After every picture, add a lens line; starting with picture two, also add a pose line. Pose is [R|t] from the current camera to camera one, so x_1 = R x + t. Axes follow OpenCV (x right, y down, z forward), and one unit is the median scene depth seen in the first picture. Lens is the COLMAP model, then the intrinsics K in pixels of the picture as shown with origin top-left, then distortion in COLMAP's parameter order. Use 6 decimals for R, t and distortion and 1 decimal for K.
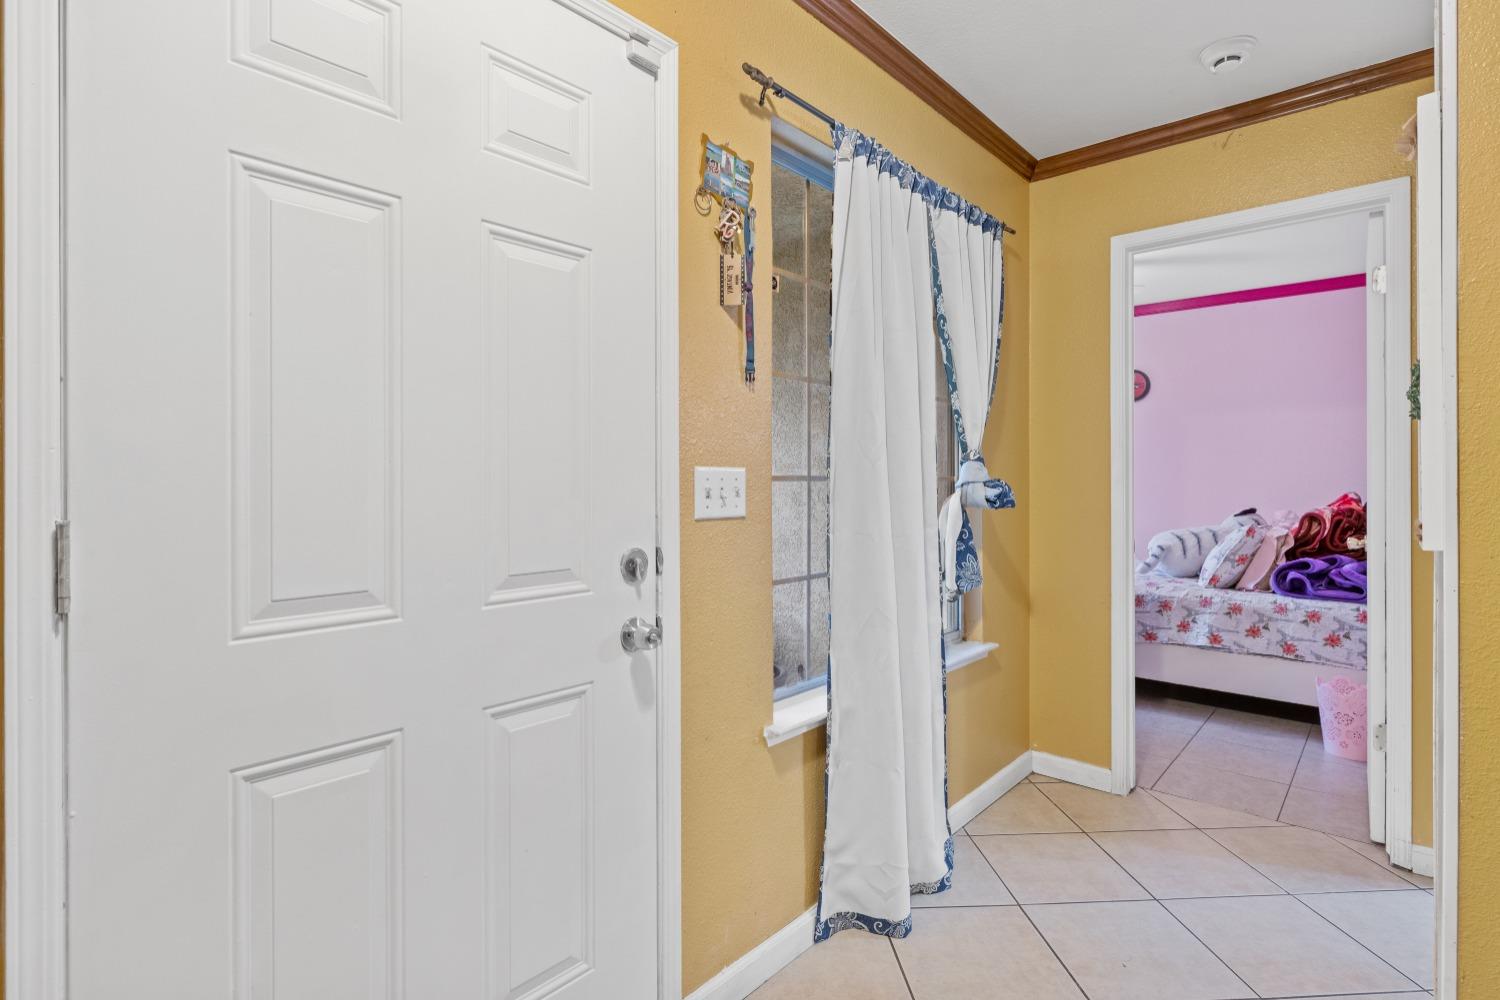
lens RADIAL K [[775.4, 0, 759.2], [0, 775.4, 475.1], [0, 0, 1]] dist [0.000324, 0.000518]
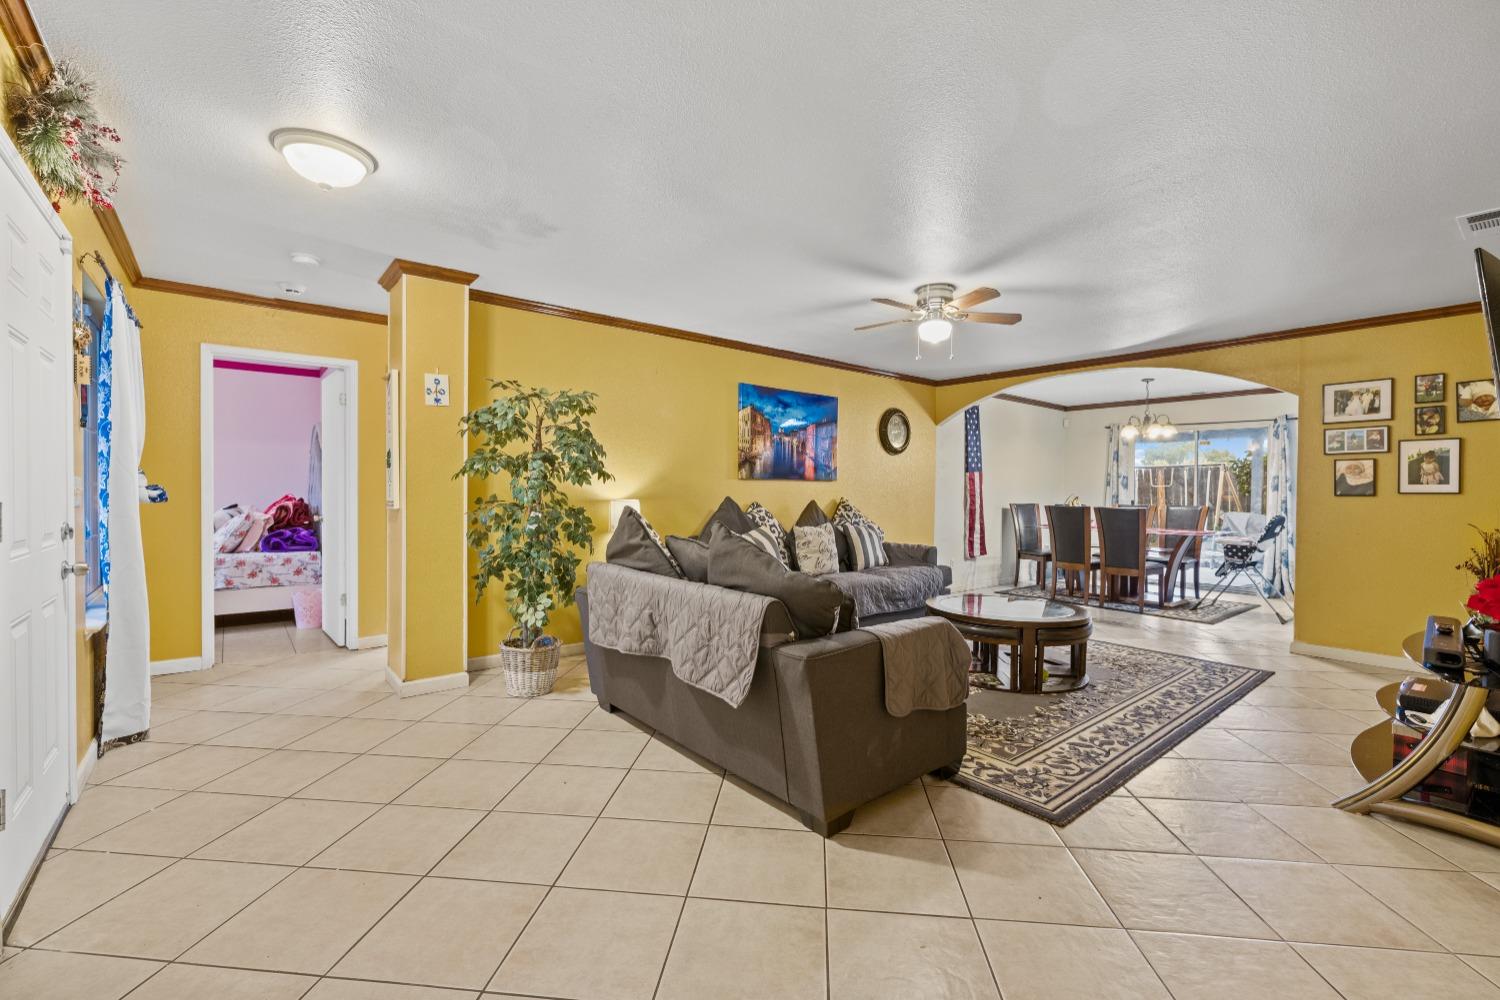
lens RADIAL K [[635.3, 0, 743.0], [0, 635.3, 499.4], [0, 0, 1]] dist [-0.000962, 0.000606]
pose [[0.195548, -0.013302, 0.980604, -0.532136], [-0.012966, 0.999786, 0.016148, -0.001591], [-0.980608, -0.015872, 0.195334, -0.339422]]
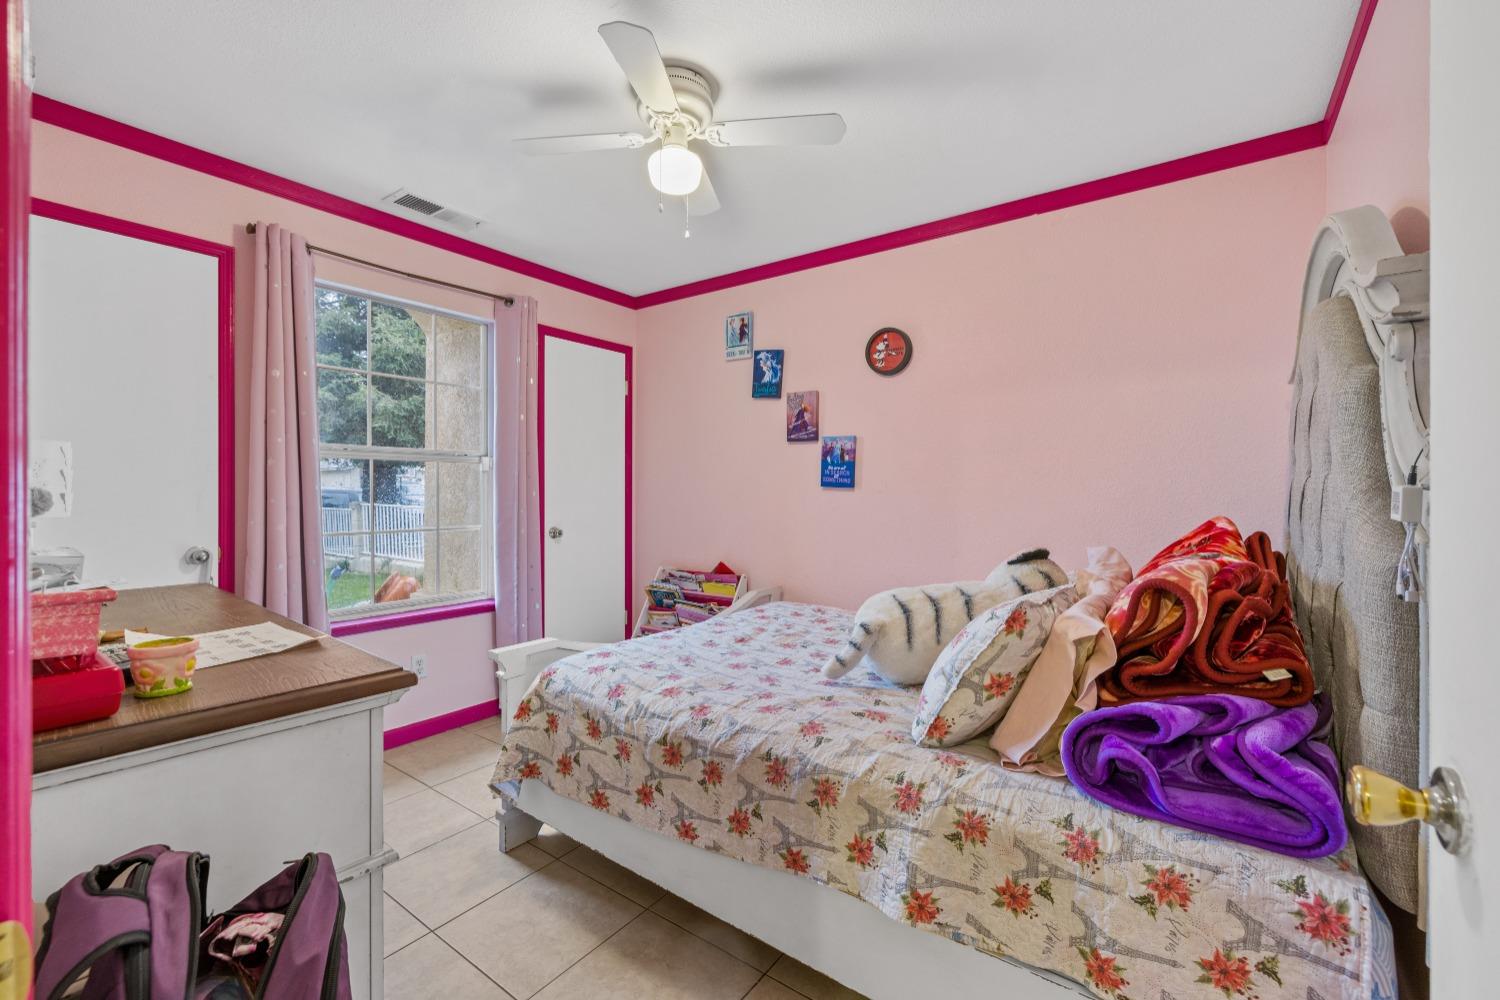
lens RADIAL K [[635.3, 0, 740.1], [0, 635.3, 489.9], [0, 0, 1]] dist [-0.000962, 0.000606]
pose [[0.997890, 0.001052, 0.064921, 0.488930], [-0.001242, 0.999995, 0.002893, 0.002832], [-0.064917, -0.002968, 0.997886, 0.707576]]
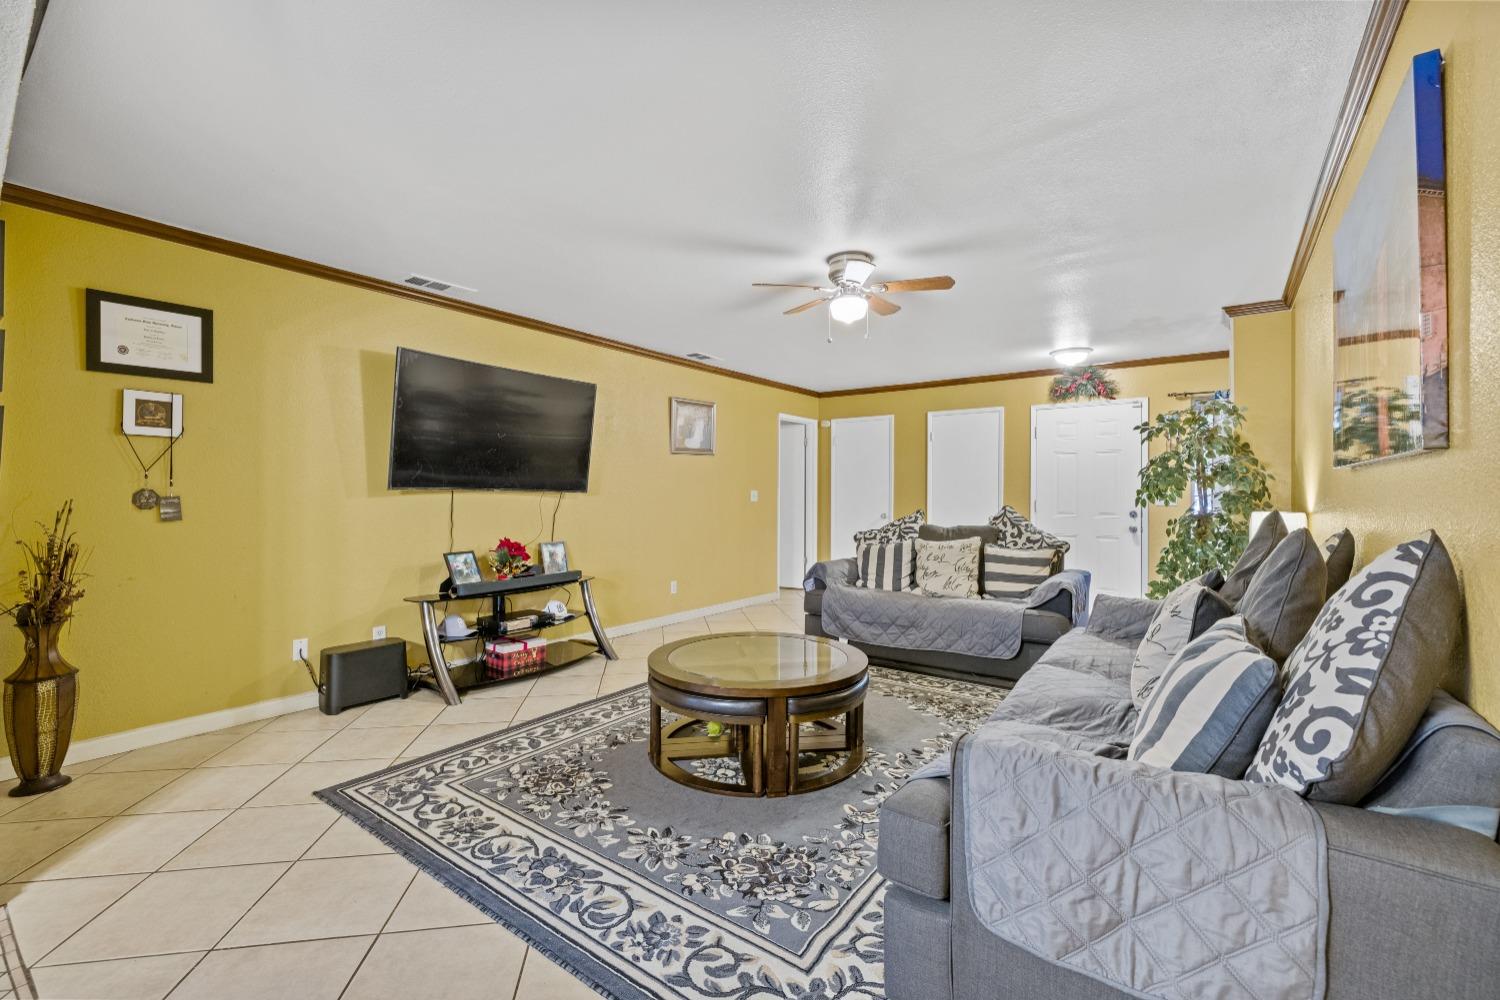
lens RADIAL K [[635.3, 0, 751.2], [0, 635.3, 497.8], [0, 0, 1]] dist [-0.000962, 0.000606]
pose [[0.068175, 0.006781, -0.997650, 1.438556], [-0.002128, 0.999976, 0.006651, -0.001734], [0.997671, 0.001670, 0.068188, -0.639270]]
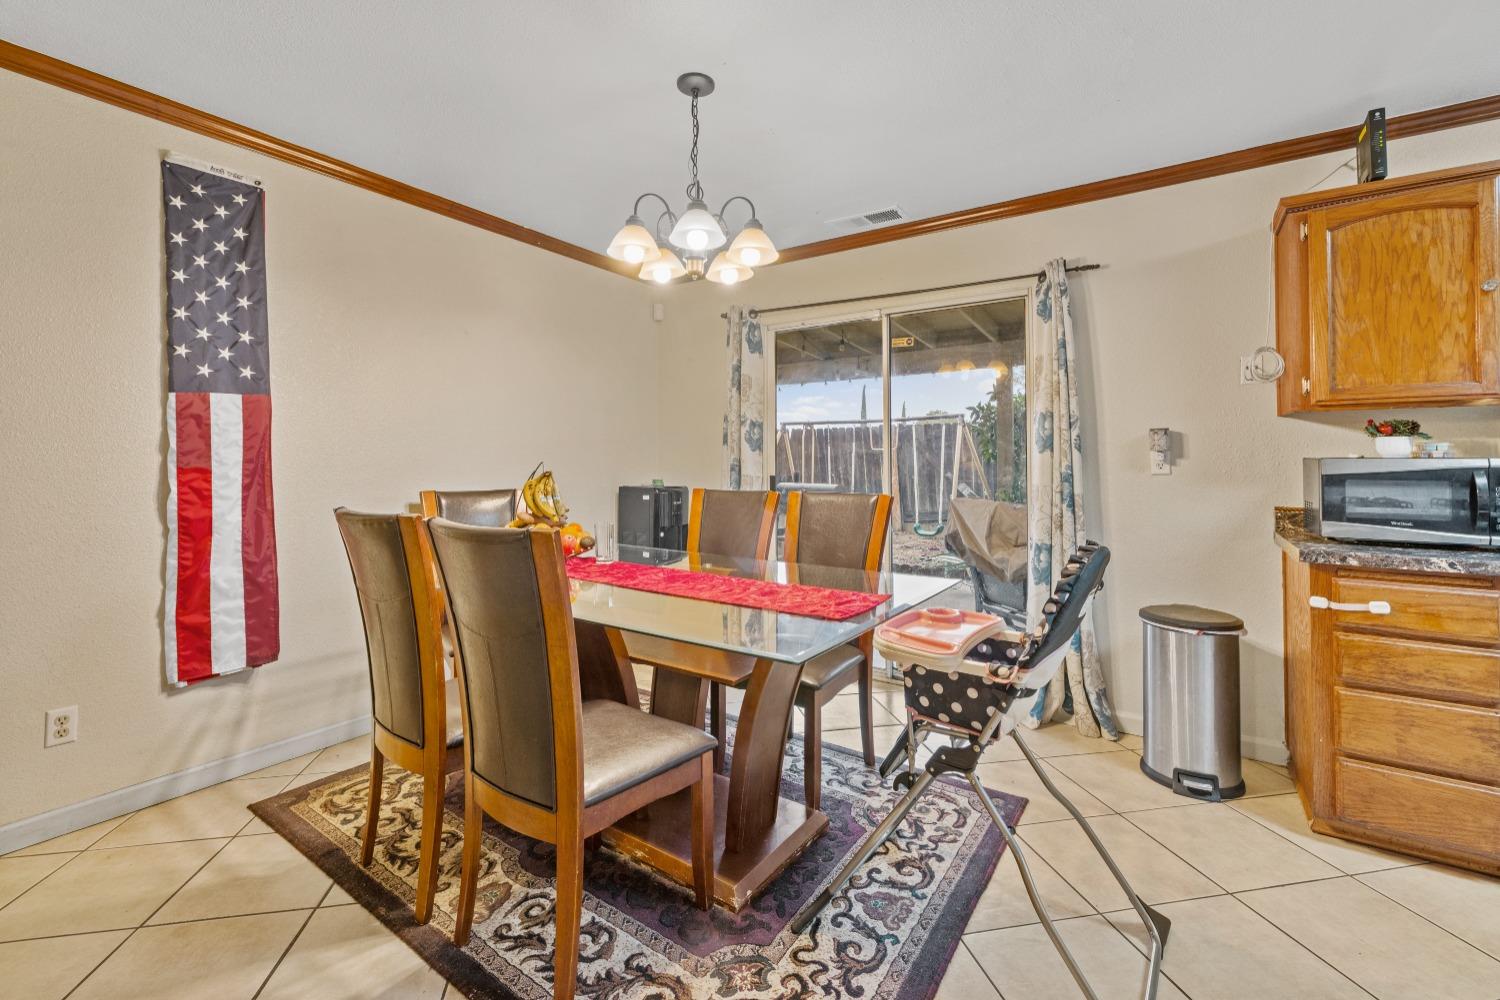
lens RADIAL K [[635.3, 0, 743.0], [0, 635.3, 447.6], [0, 0, 1]] dist [-0.000962, 0.000606]
pose [[-0.093288, 0.022848, 0.995377, 0.950633], [-0.004955, 0.999714, -0.023412, -0.002001], [-0.995627, -0.007116, -0.093148, -1.113997]]
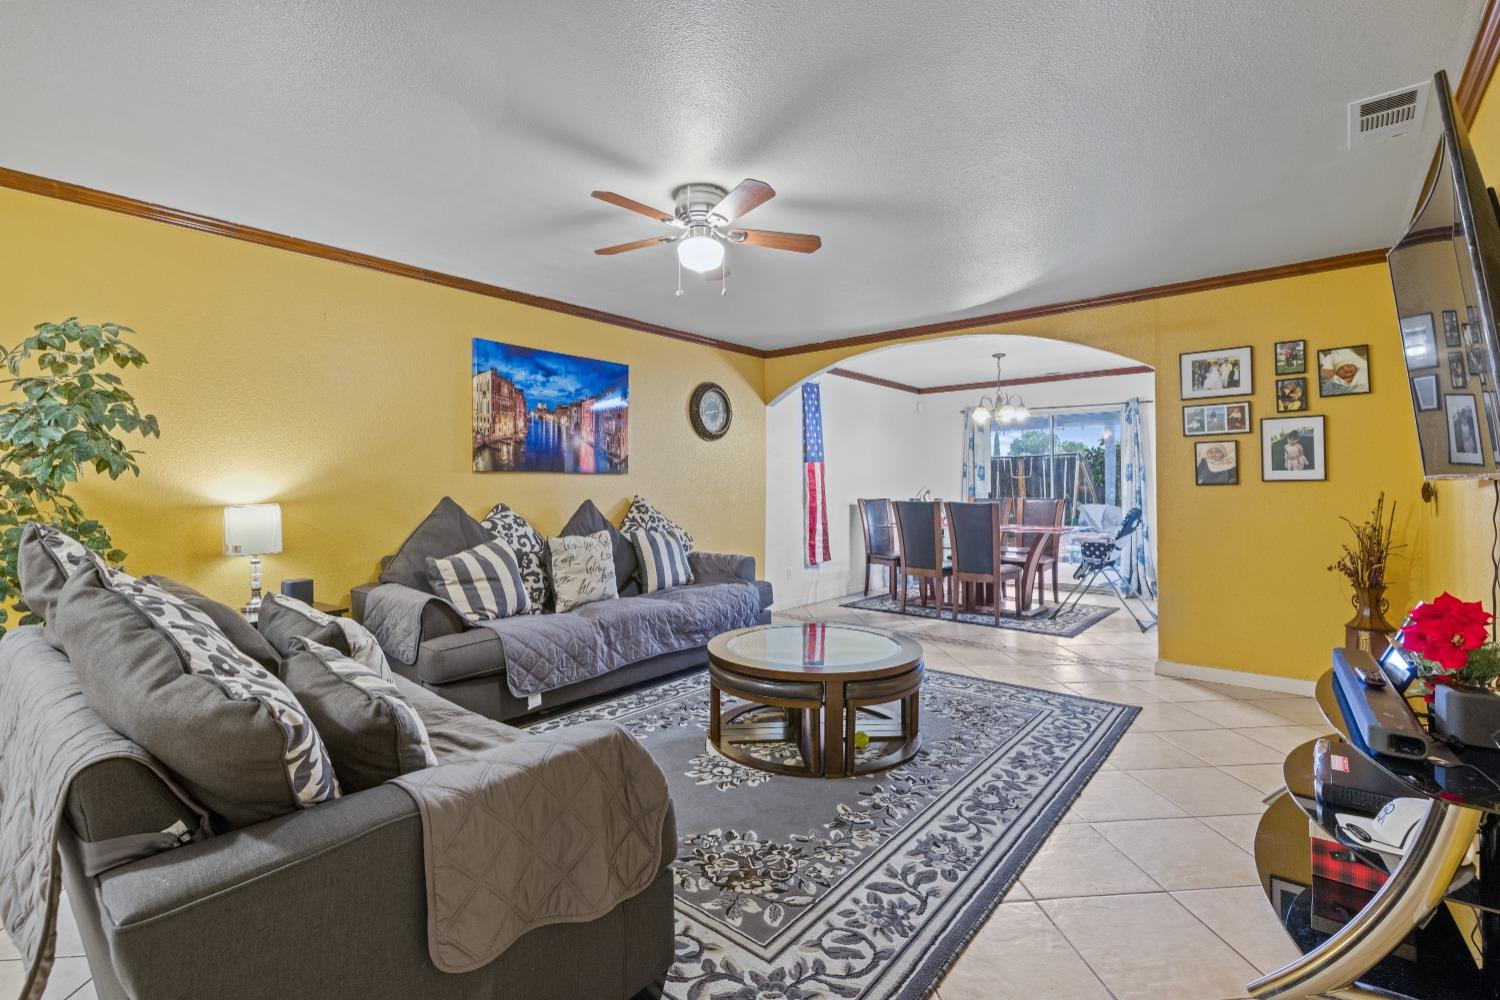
lens RADIAL K [[676.1, 0, 747.7], [0, 676.1, 479.5], [0, 0, 1]] dist [-0.003126, 0.000262]
pose [[0.005927, 0.009904, 0.999933, -0.207067], [-0.000042, 0.999951, -0.009904, -0.001626], [-0.999982, 0.000016, 0.005927, -0.497992]]
